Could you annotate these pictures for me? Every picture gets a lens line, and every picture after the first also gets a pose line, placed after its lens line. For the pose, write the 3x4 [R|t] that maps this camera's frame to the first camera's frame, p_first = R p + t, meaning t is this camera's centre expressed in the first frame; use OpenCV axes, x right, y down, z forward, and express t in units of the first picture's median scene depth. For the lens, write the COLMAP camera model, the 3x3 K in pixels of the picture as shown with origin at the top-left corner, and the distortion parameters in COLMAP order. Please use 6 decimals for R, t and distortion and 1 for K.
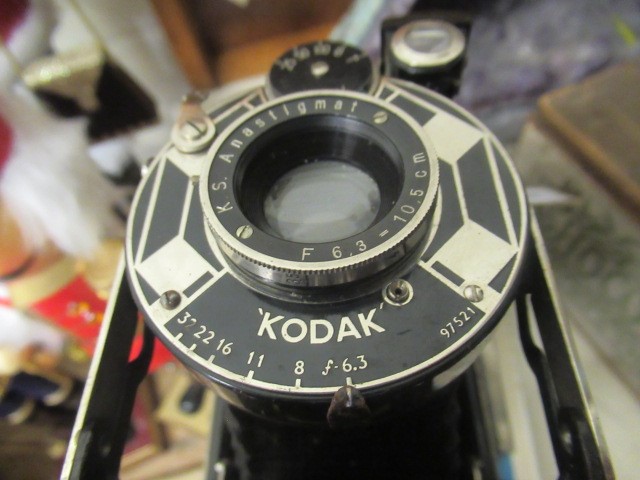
lens RADIAL K [[463.5, 0, 320.3], [0, 463.5, 240.3], [0, 0, 1]] dist [0.024546, -0.028034]
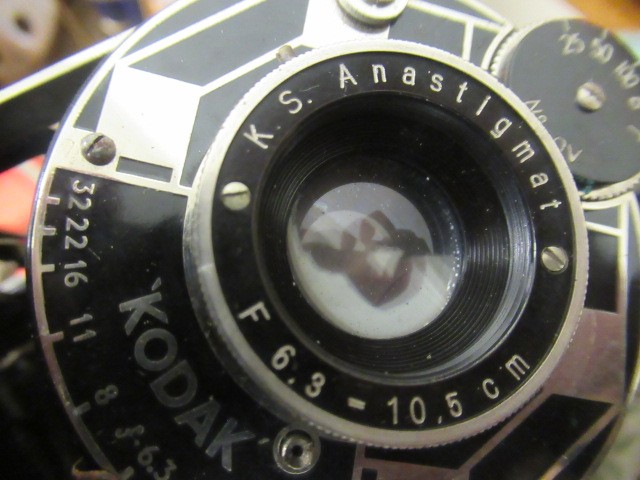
lens RADIAL K [[463.5, 0, 322.9], [0, 463.5, 240.7], [0, 0, 1]] dist [0.024546, -0.028034]
pose [[0.544505, 0.837312, 0.049220, -0.086216], [-0.806192, 0.506269, 0.306178, -0.260548], [0.231448, -0.206396, 0.950701, 0.463015]]
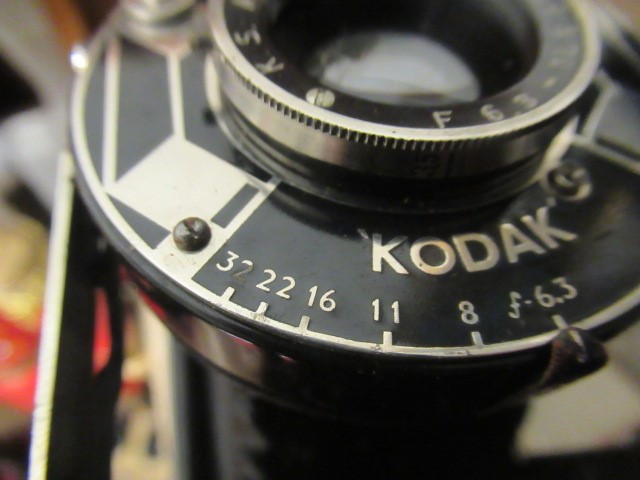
lens RADIAL K [[463.5, 0, 316.6], [0, 463.5, 238.1], [0, 0, 1]] dist [0.024546, -0.028034]
pose [[0.969454, -0.105089, 0.221618, -0.316080], [0.106655, 0.994284, 0.004924, 0.151657], [-0.220869, 0.018863, 0.975121, 0.458498]]
